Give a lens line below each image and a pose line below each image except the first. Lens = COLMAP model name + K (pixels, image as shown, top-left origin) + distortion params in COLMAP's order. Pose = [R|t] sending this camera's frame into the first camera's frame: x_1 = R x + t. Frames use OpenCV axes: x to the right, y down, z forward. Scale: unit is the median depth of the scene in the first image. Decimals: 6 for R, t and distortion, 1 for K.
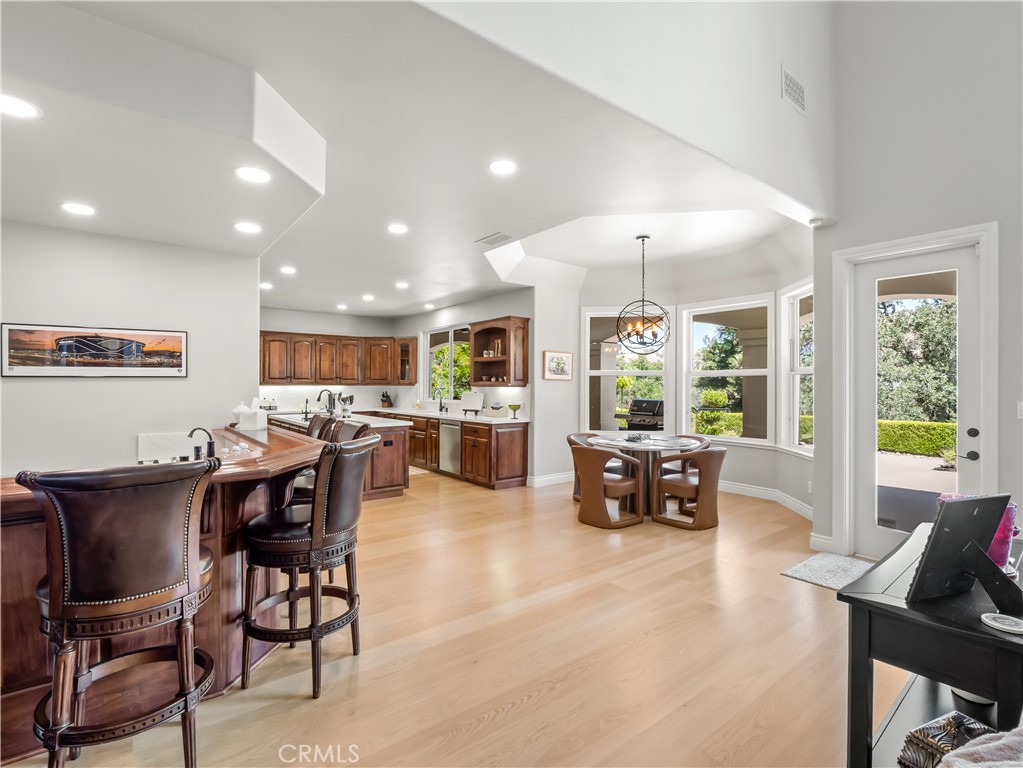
lens RADIAL K [[494.5, 0, 511.5], [0, 494.5, 384.0], [0, 0, 1]] dist [-0.003138, -0.007793]
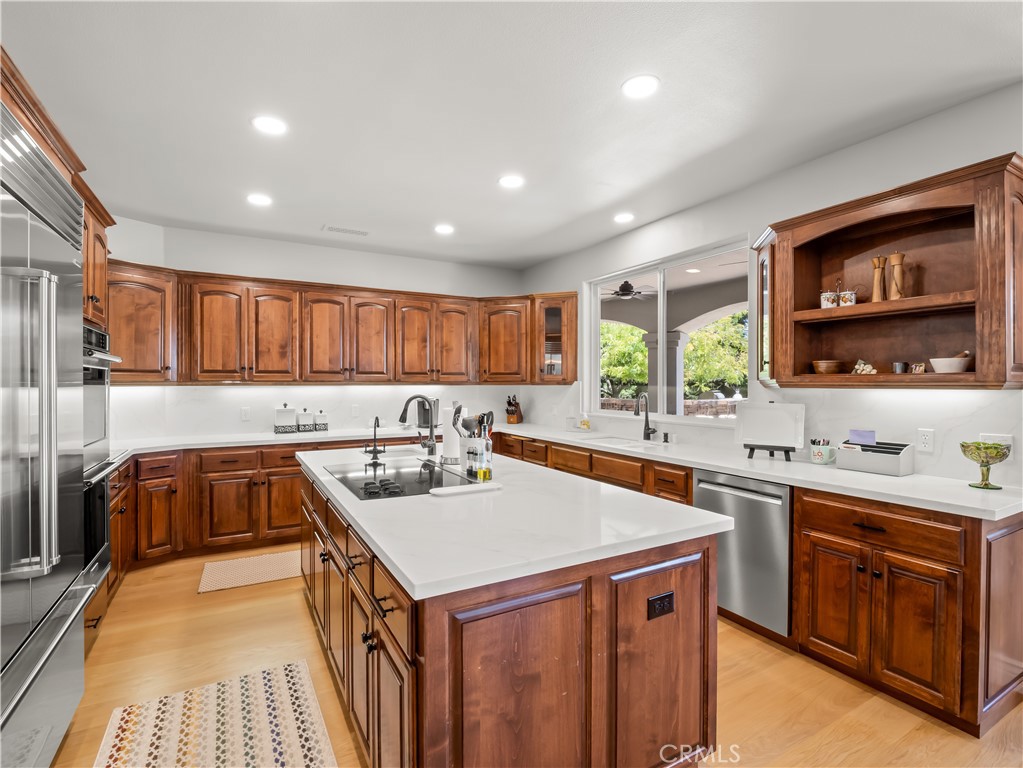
lens RADIAL K [[505.8, 0, 511.5], [0, 505.8, 384.0], [0, 0, 1]] dist [-0.003148, -0.000705]
pose [[0.989000, -0.003732, -0.147865, -0.236954], [0.004171, 0.999988, 0.002657, 0.000465], [0.147853, -0.003245, 0.989004, 0.592723]]
